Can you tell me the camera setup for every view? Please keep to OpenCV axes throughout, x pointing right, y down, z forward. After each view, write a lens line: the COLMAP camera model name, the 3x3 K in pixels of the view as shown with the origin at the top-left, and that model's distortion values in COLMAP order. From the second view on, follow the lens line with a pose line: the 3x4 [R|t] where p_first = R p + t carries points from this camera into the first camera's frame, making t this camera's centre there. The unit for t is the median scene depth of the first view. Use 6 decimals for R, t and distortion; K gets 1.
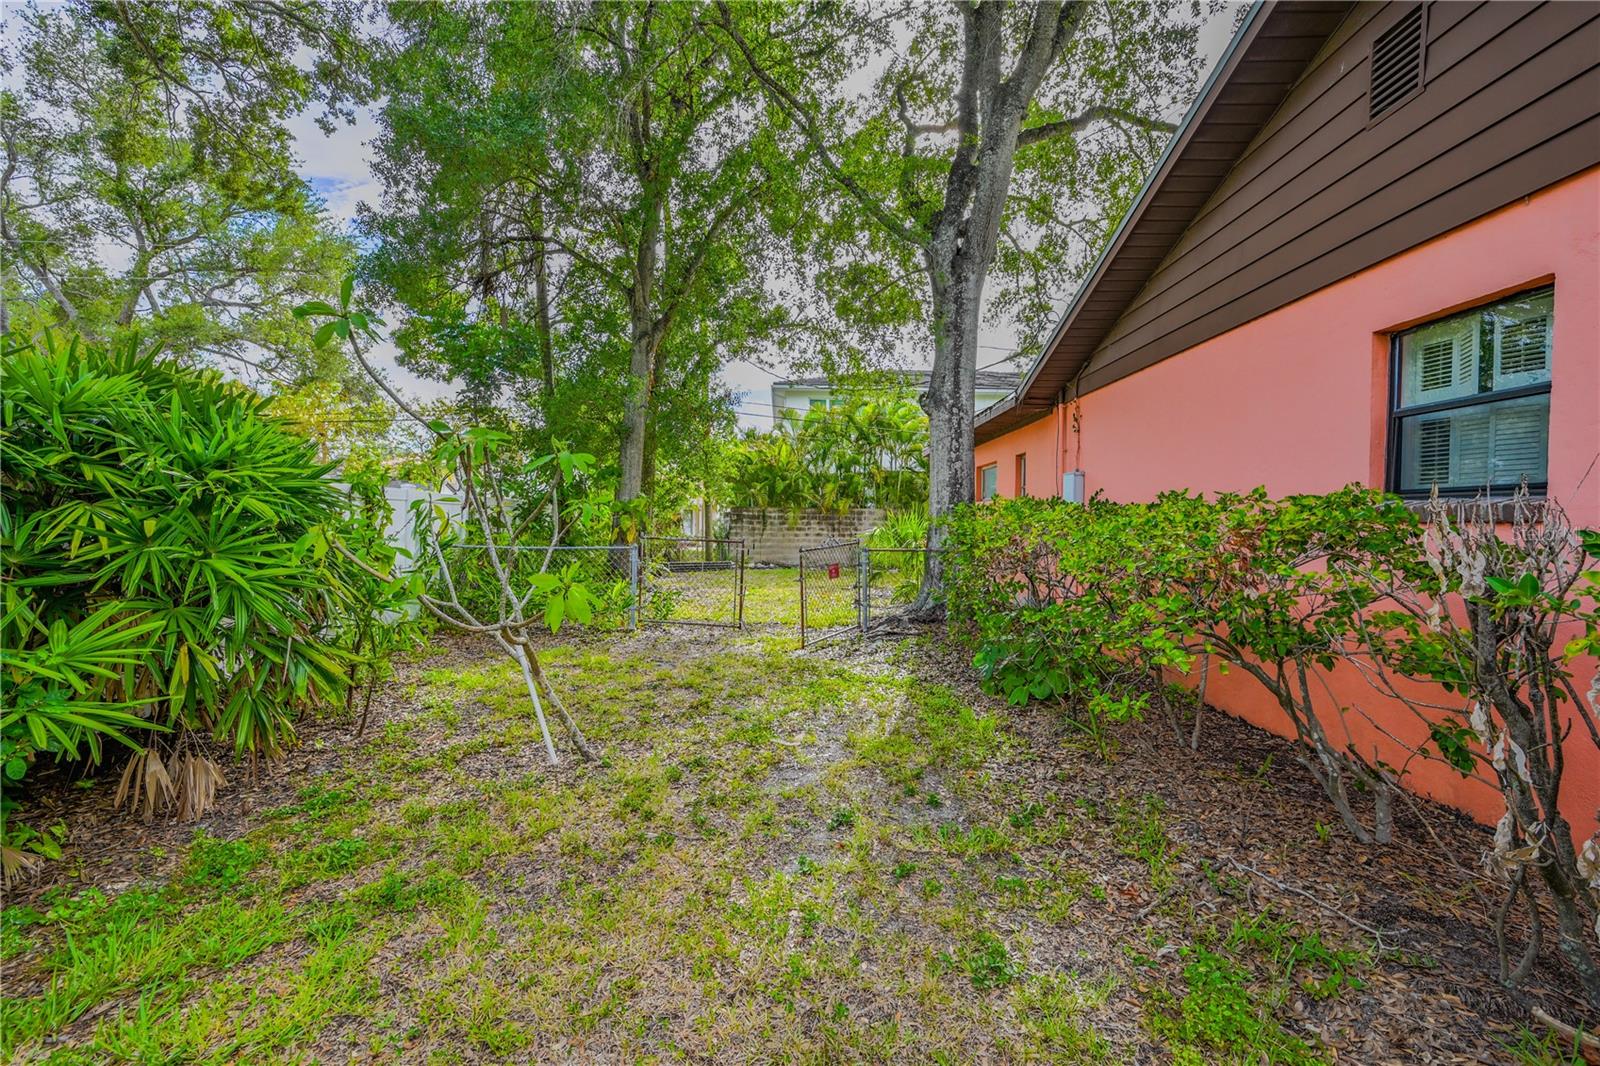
lens RADIAL K [[680.2, 0, 800.0], [0, 680.2, 533.0], [0, 0, 1]] dist [-0.000314, -0.000099]
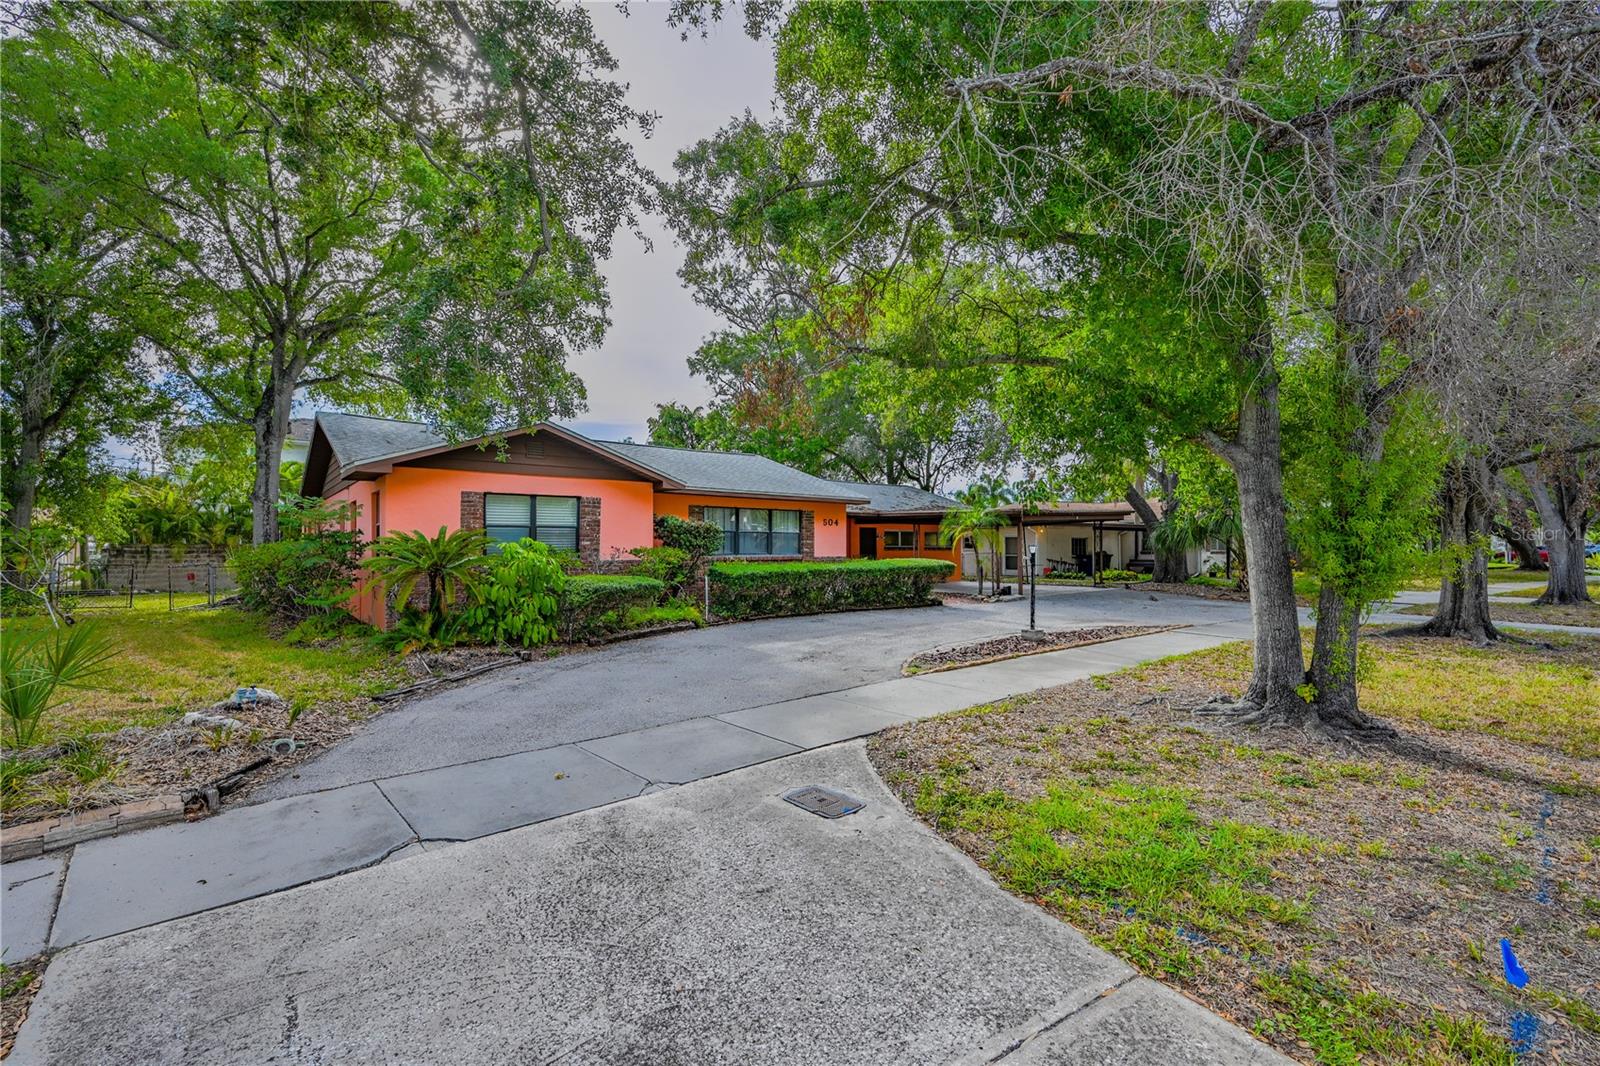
lens RADIAL K [[698.8, 0, 800.0], [0, 698.8, 533.0], [0, 0, 1]] dist [0.000276, -0.000116]
pose [[0.767280, -0.002823, 0.641306, 0.039216], [0.029506, 0.999087, -0.030903, 0.015532], [-0.640633, 0.042633, 0.766663, -0.692849]]
